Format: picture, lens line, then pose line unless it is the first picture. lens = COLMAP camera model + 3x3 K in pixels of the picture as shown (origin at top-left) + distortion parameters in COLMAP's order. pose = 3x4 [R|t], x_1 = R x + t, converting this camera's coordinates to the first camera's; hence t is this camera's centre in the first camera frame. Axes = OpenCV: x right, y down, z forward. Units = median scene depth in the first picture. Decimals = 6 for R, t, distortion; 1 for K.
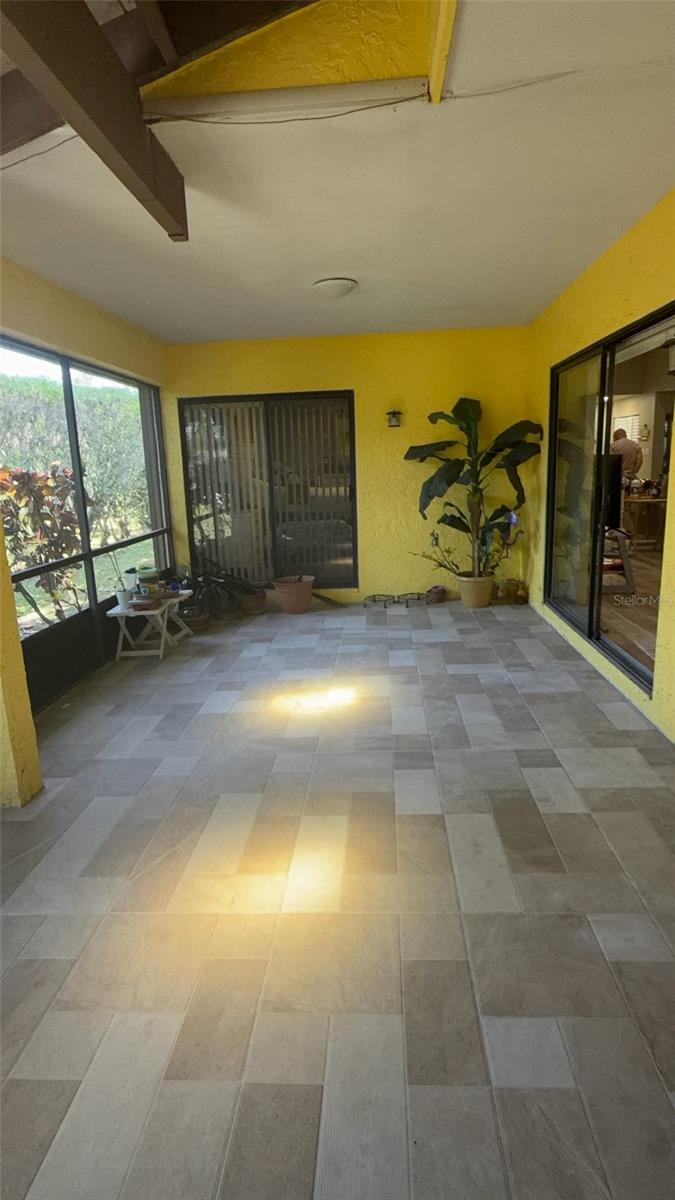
lens RADIAL K [[649.6, 0, 338.1], [0, 649.6, 601.6], [0, 0, 1]] dist [-0.000201, -0.000112]
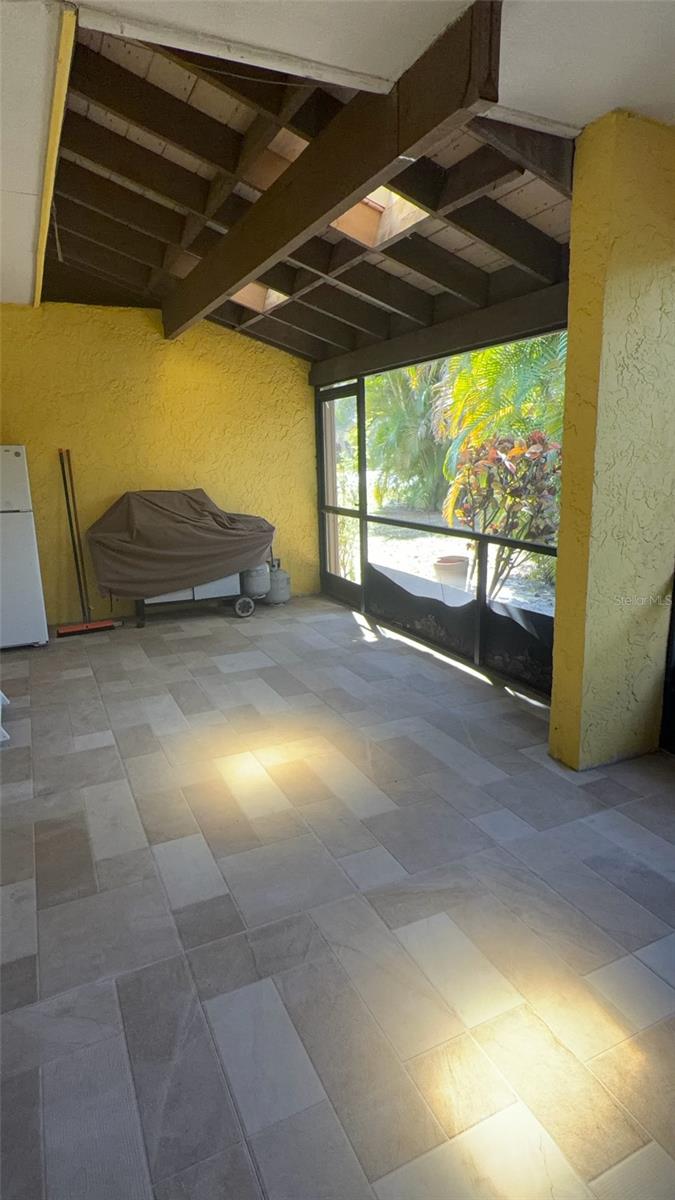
lens RADIAL K [[649.6, 0, 338.4], [0, 649.6, 601.7], [0, 0, 1]] dist [-0.000201, -0.000112]
pose [[-0.871638, 0.171532, -0.459156, 0.299076], [-0.044021, 0.905584, 0.421876, -0.392485], [0.488169, 0.387936, -0.781791, 1.755785]]
